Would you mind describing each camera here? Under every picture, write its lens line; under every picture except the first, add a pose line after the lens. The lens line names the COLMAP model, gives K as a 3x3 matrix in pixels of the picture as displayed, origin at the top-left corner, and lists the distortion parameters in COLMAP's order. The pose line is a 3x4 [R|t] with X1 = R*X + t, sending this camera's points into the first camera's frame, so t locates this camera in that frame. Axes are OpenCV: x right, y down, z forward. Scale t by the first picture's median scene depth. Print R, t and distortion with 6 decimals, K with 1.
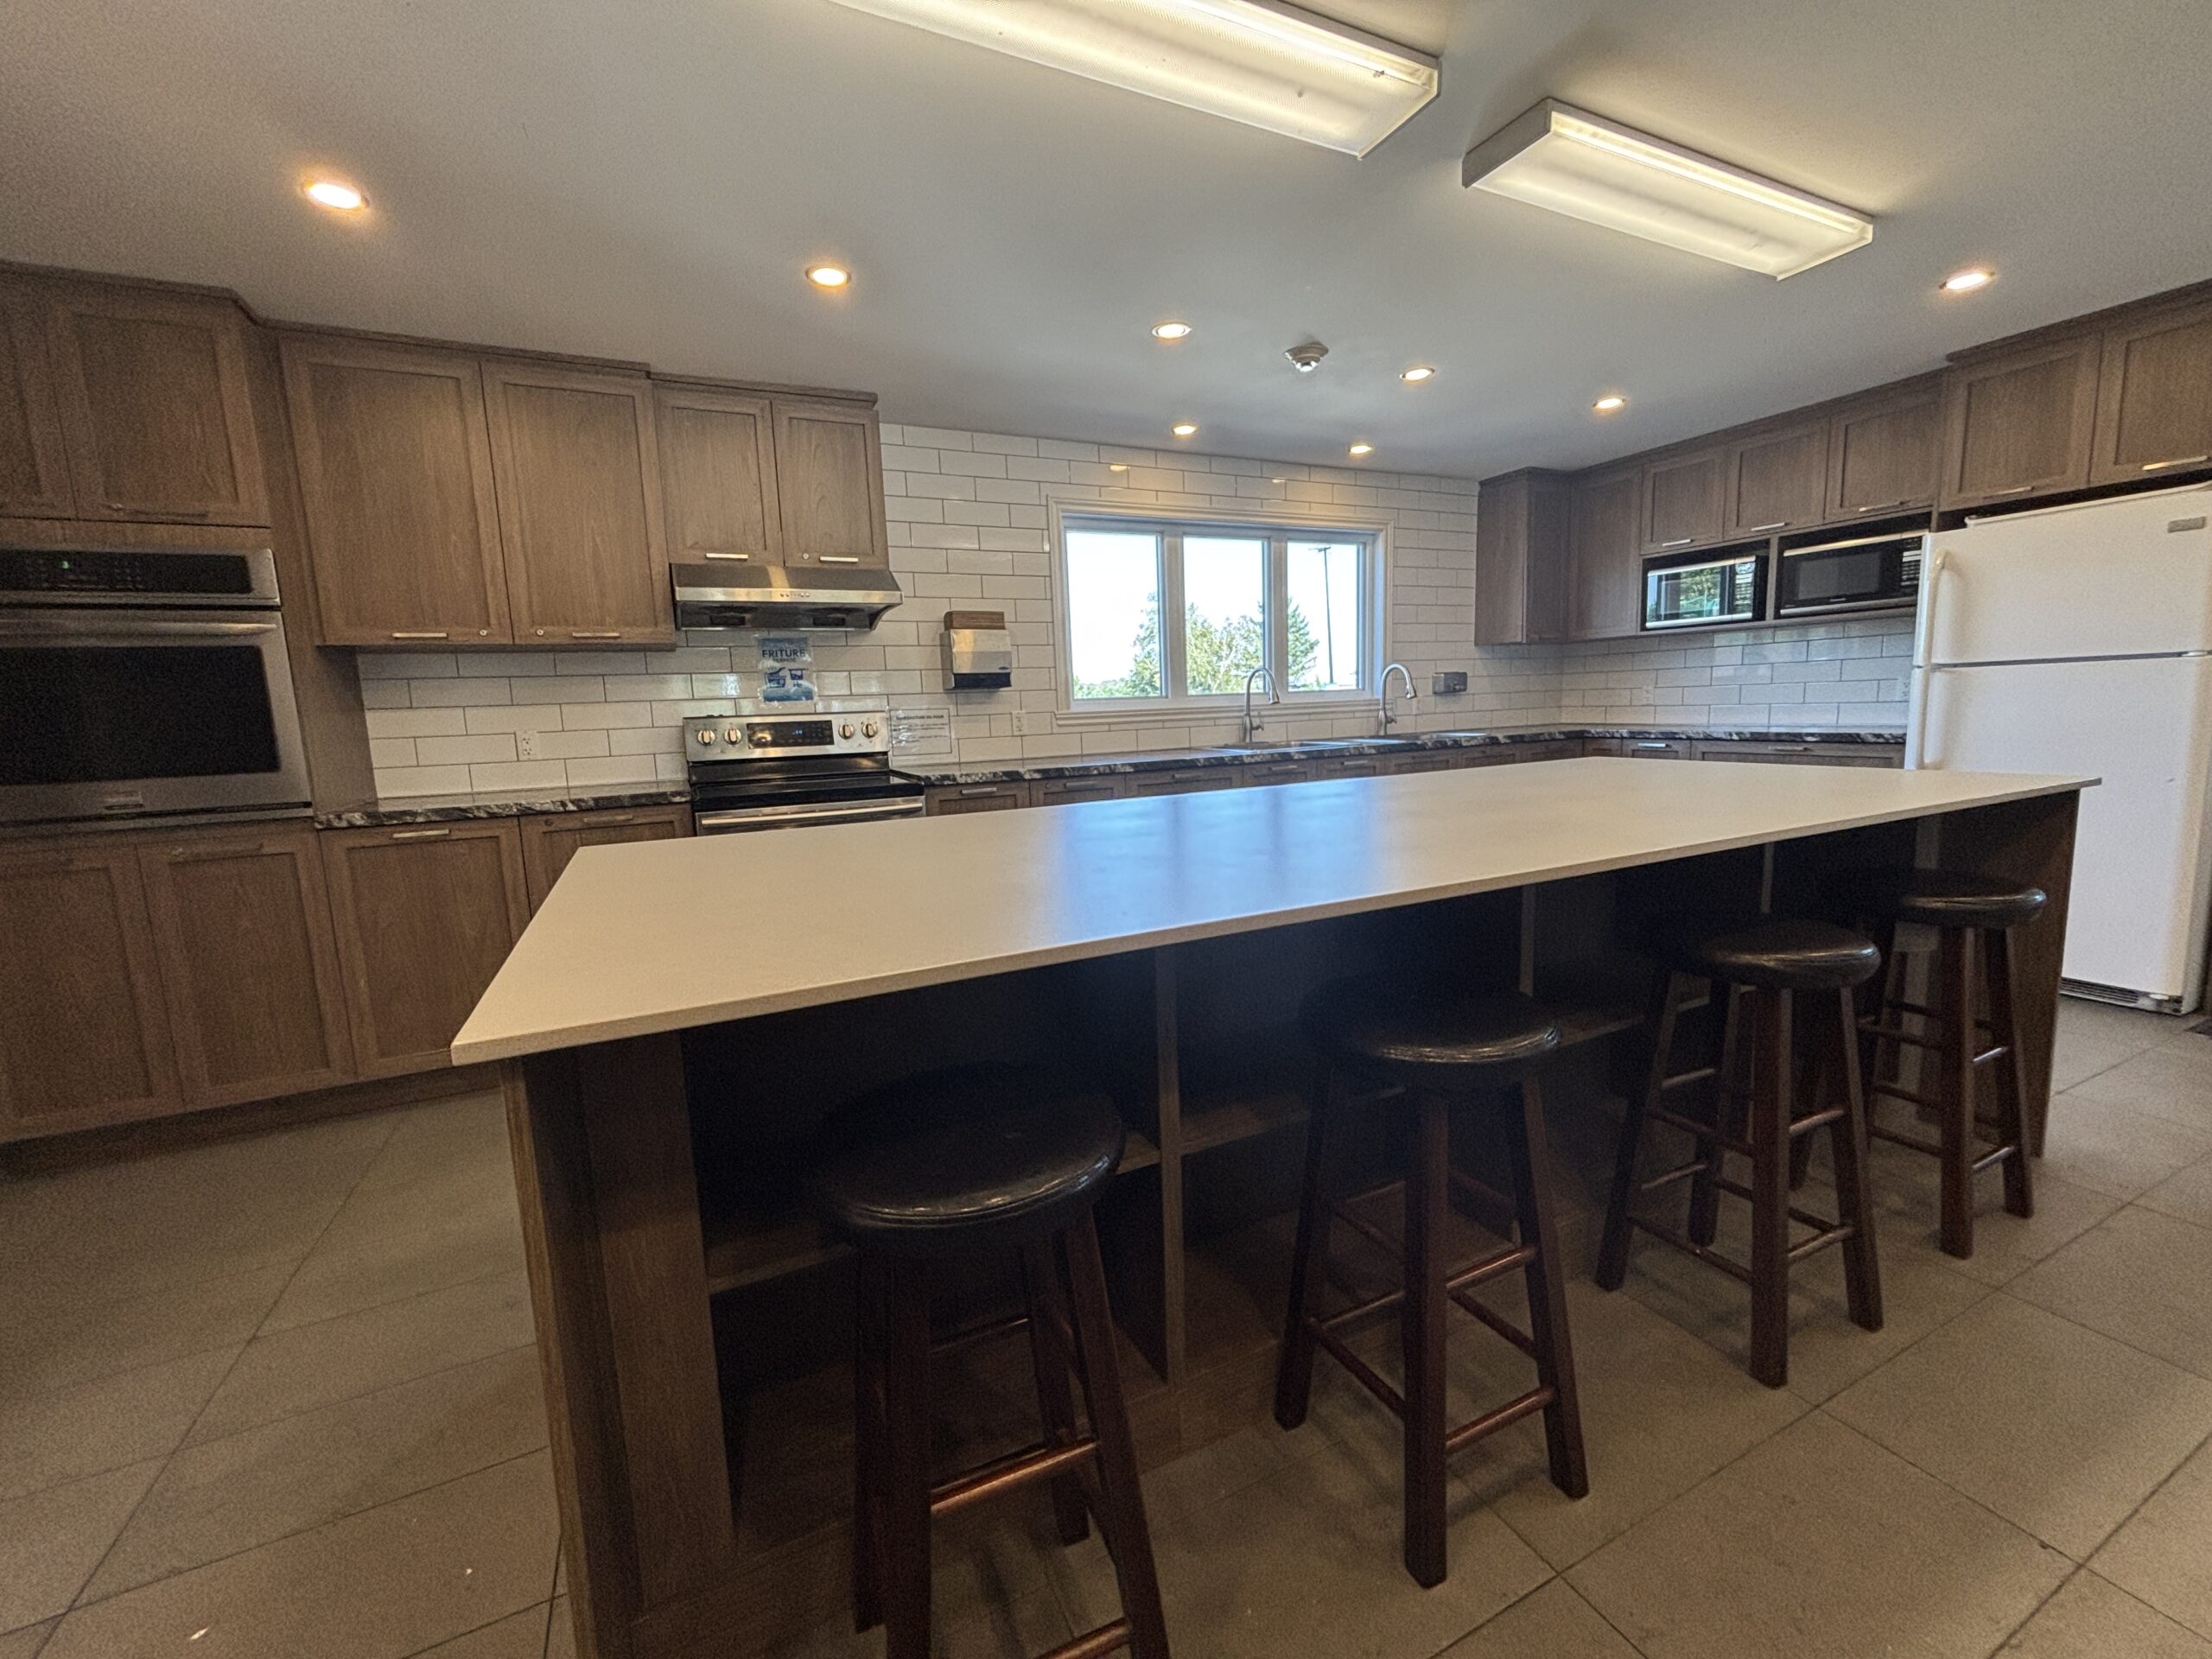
lens RADIAL K [[892.4, 0, 1105.0], [0, 892.4, 822.0], [0, 0, 1]] dist [-0.001929, -0.001174]
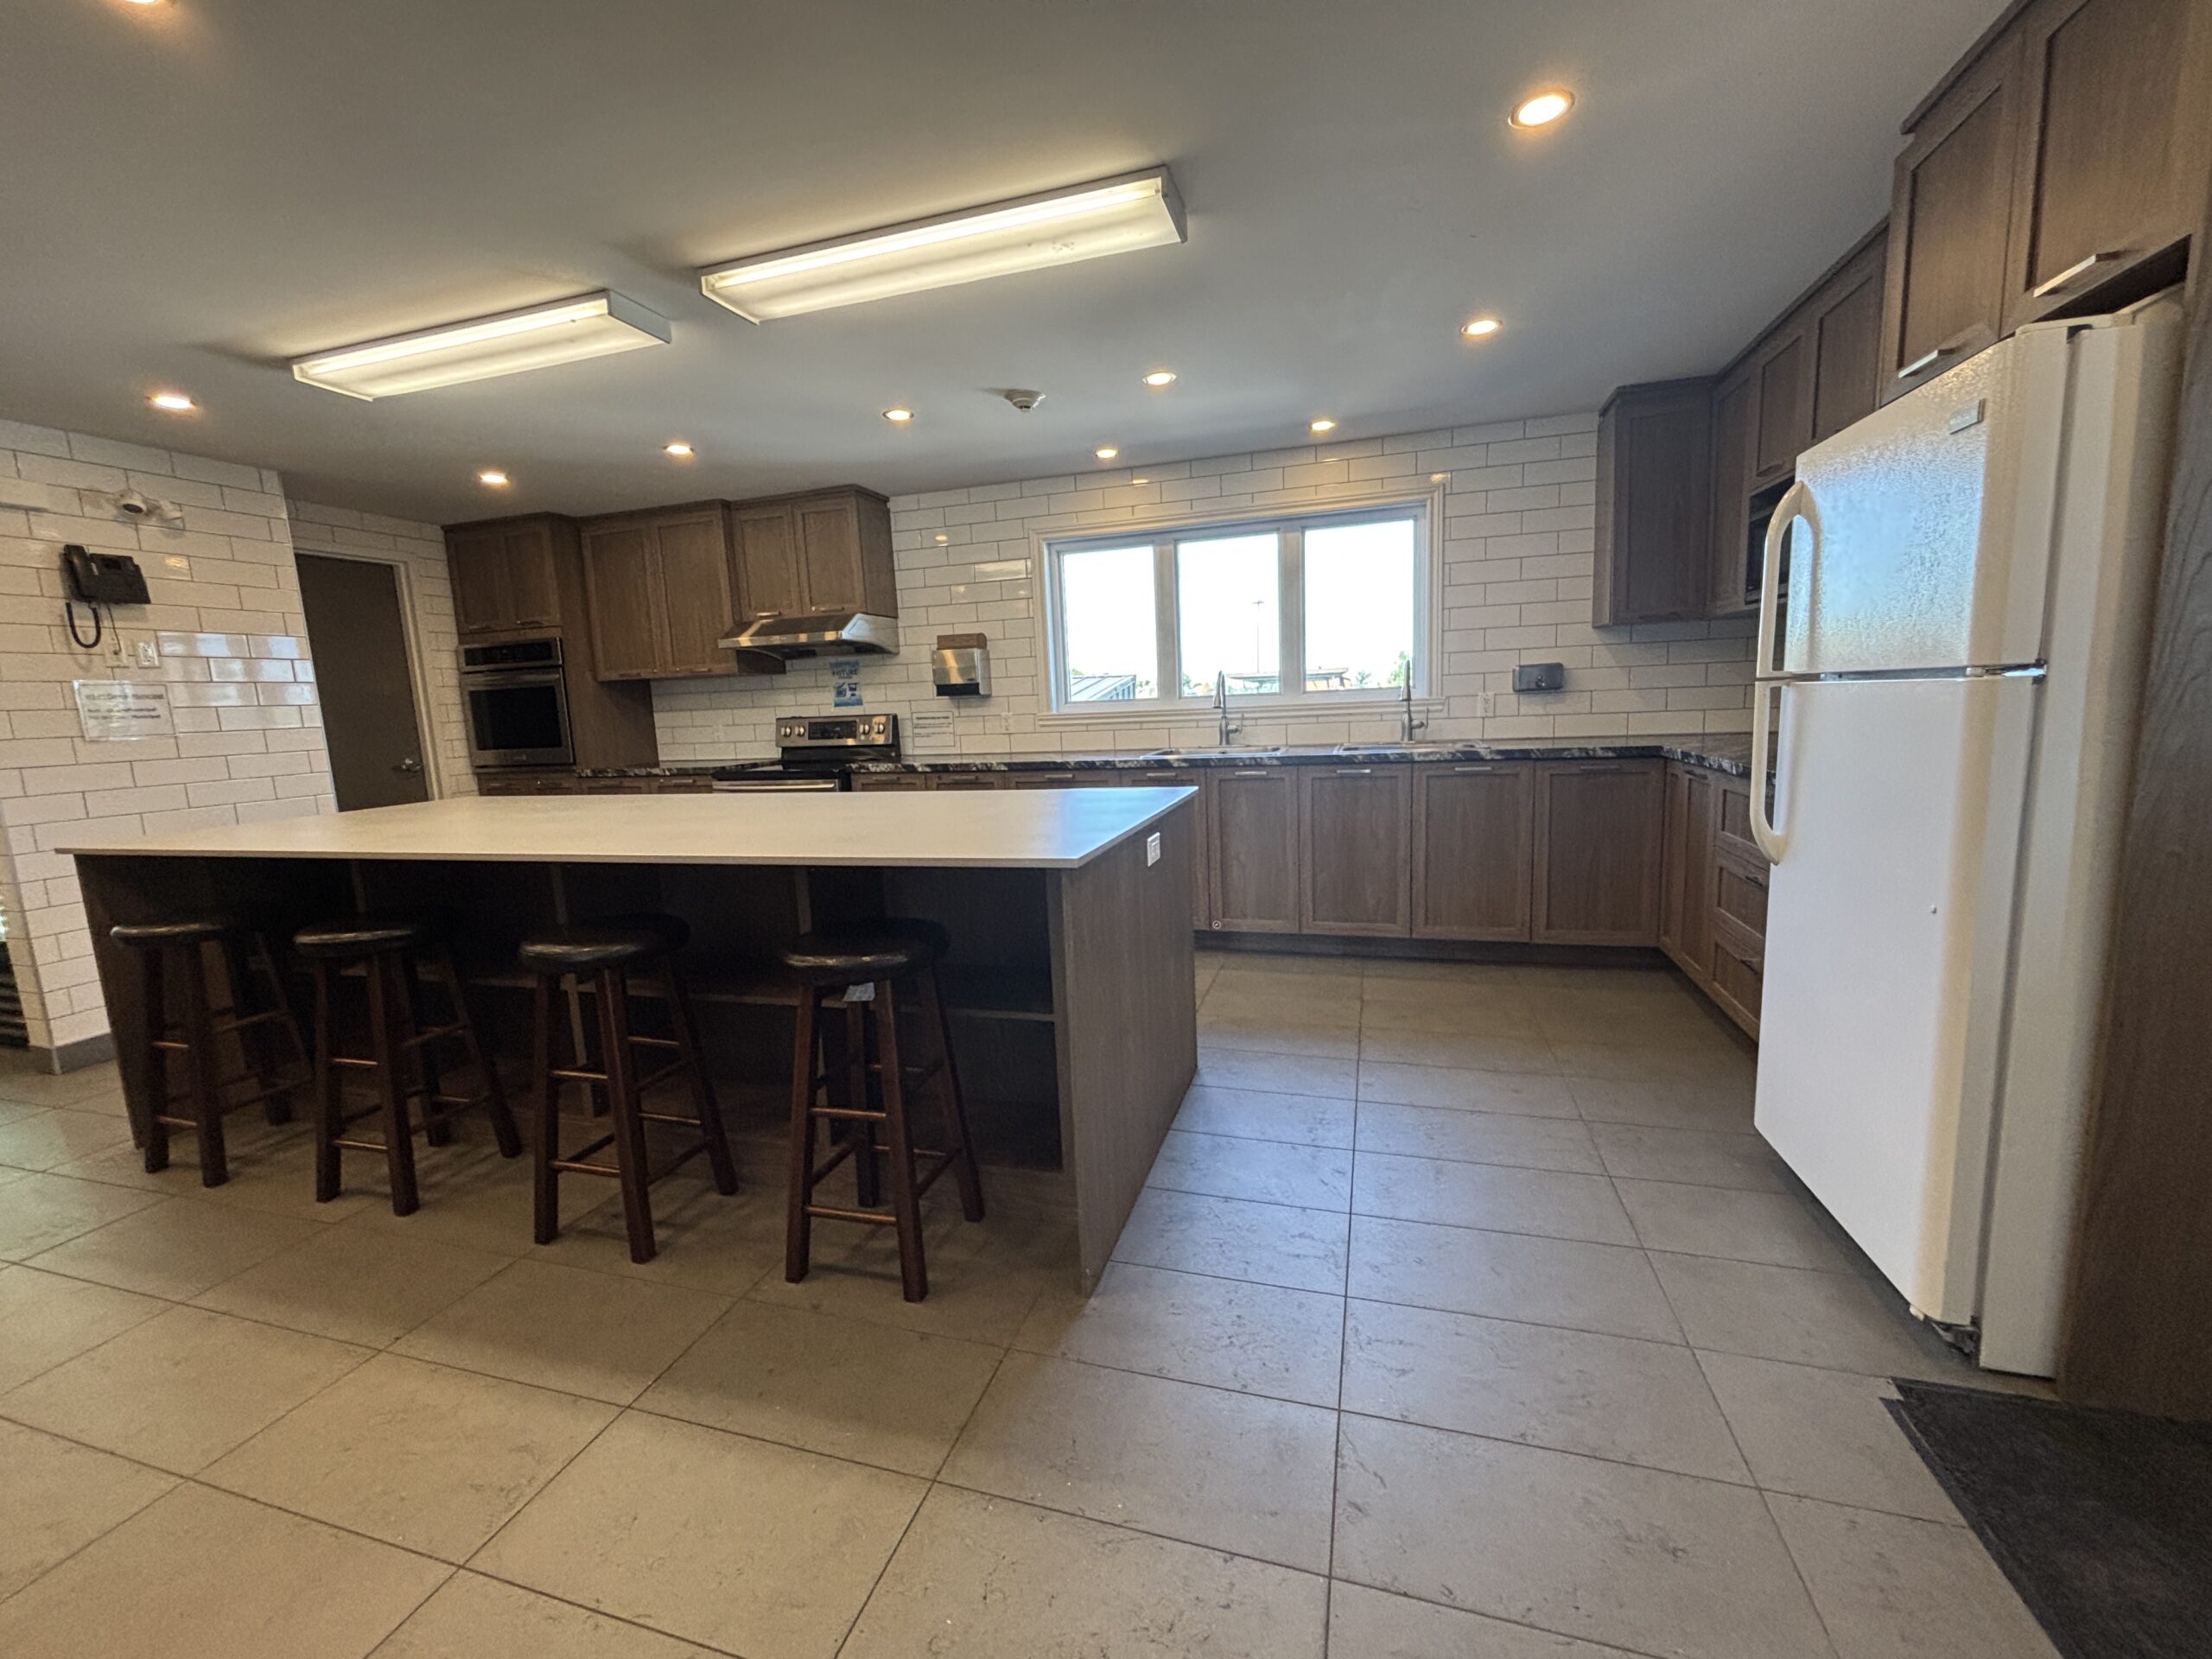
lens RADIAL K [[892.4, 0, 1113.5], [0, 892.4, 827.3], [0, 0, 1]] dist [-0.001929, -0.001174]
pose [[0.738940, 0.103312, -0.665804, 0.877058], [-0.072028, 0.994624, 0.074396, -0.074738], [0.669911, -0.007017, 0.742409, 0.211969]]
